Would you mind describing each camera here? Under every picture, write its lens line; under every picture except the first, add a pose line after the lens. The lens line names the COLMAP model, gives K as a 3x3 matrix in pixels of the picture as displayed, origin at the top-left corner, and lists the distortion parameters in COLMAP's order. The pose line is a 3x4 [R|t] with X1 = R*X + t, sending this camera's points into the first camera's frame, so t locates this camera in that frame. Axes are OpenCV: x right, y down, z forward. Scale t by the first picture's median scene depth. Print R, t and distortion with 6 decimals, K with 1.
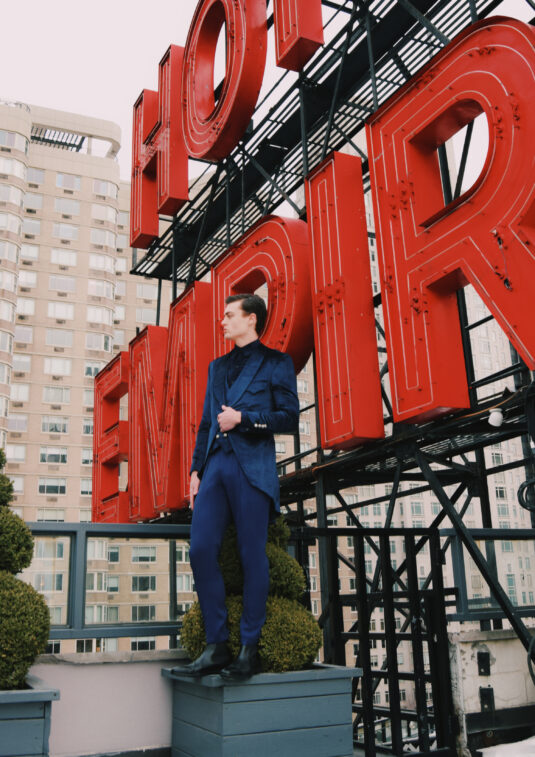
lens RADIAL K [[855.9, 0, 266.0], [0, 855.9, 335.4], [0, 0, 1]] dist [-0.090566, 0.009932]
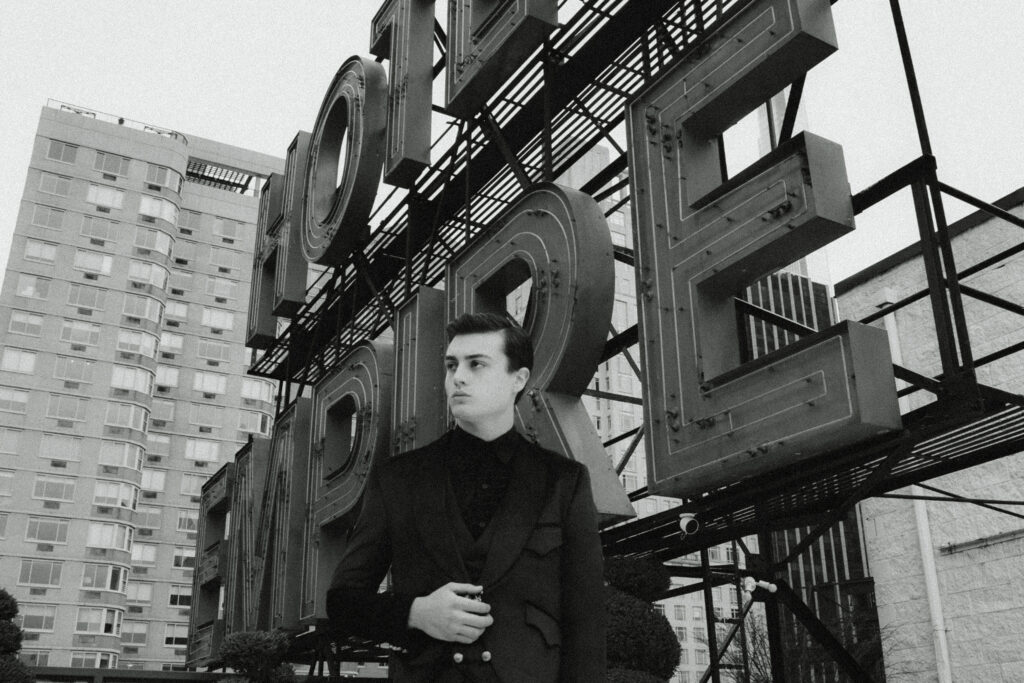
lens RADIAL K [[1018.2, 0, 512.0], [0, 1018.2, 341.5], [0, 0, 1]] dist [-0.065025, 0.002037]
pose [[0.997918, 0.040478, 0.050211, 0.072018], [-0.036380, 0.996130, -0.080004, -0.033713], [-0.053255, 0.078011, 0.995529, -0.095465]]
